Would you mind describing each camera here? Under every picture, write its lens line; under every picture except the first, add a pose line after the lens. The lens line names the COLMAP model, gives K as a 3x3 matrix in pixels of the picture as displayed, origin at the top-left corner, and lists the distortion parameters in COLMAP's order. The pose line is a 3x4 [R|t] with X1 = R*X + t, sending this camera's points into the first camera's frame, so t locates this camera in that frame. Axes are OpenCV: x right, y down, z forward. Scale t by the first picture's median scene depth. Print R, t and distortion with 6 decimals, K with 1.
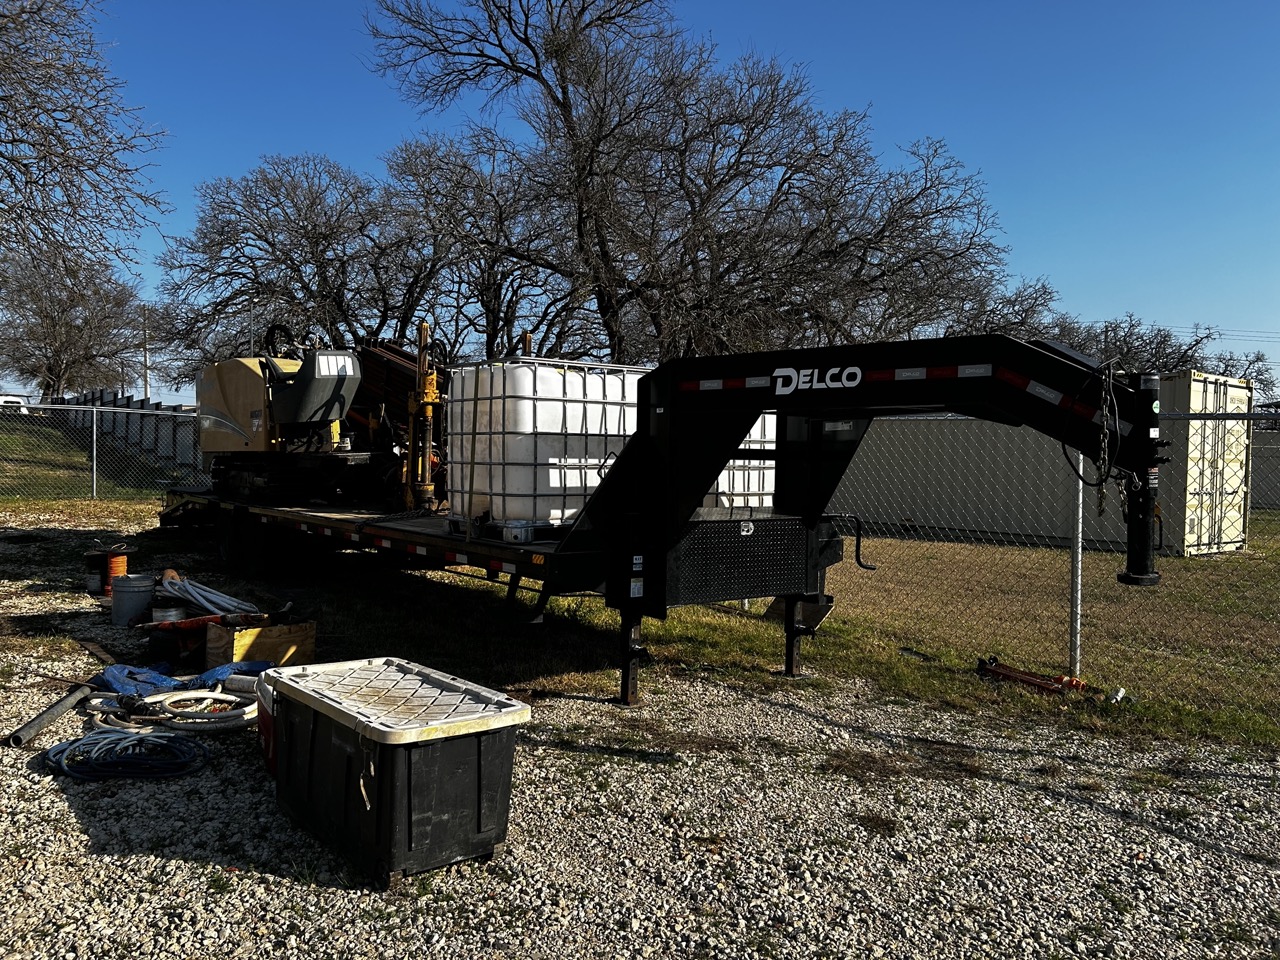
lens RADIAL K [[988.0, 0, 636.9], [0, 988.0, 490.7], [0, 0, 1]] dist [0.027608, -0.047221]
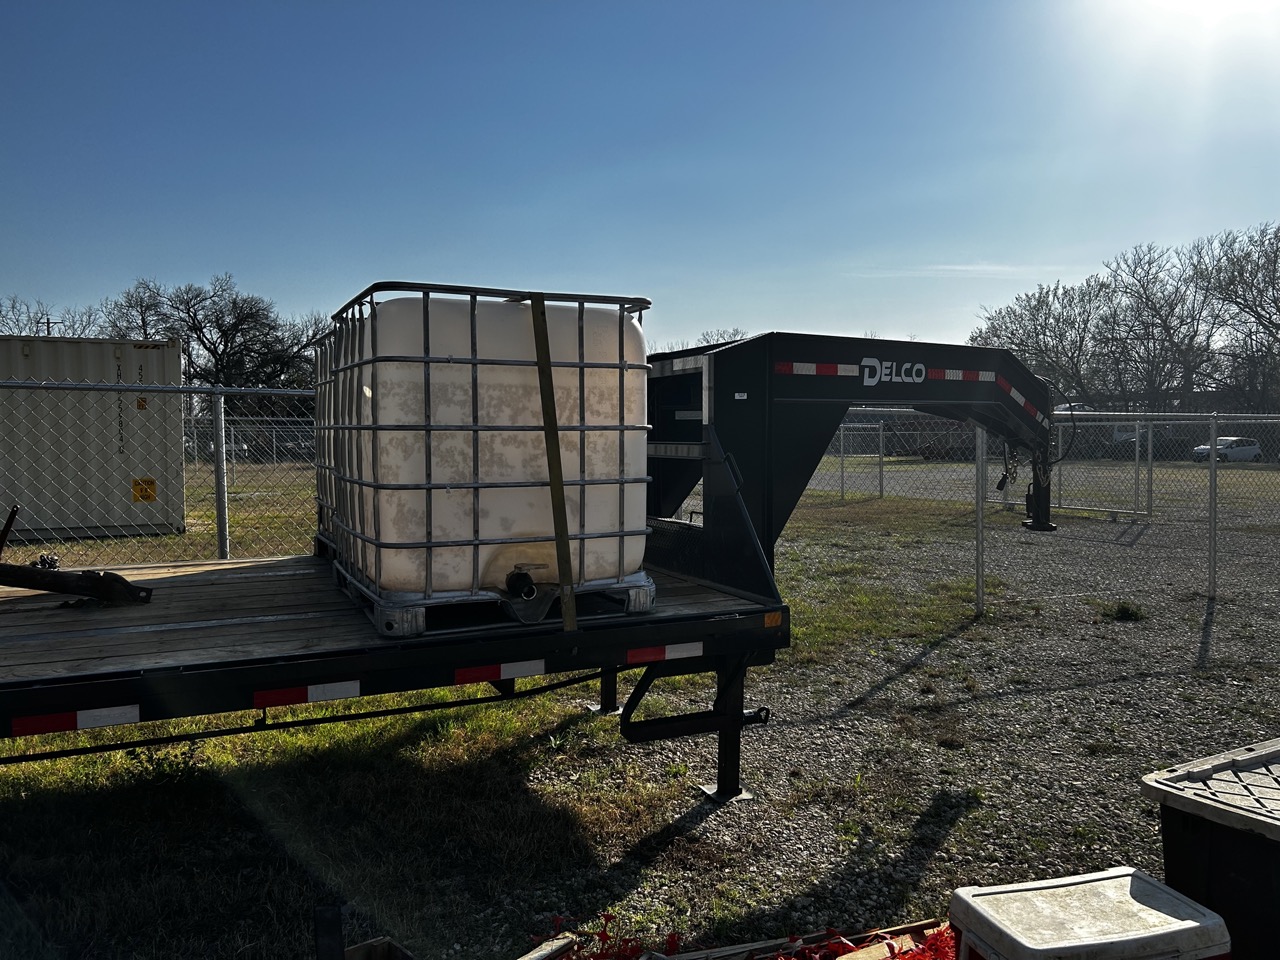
lens RADIAL K [[955.4, 0, 635.9], [0, 955.4, 472.0], [0, 0, 1]] dist [0.057566, -0.066946]
pose [[0.200096, -0.052524, 0.978367, -0.803569], [0.044664, 0.998013, 0.044444, -0.065284], [-0.978758, 0.034805, 0.202044, 1.035376]]
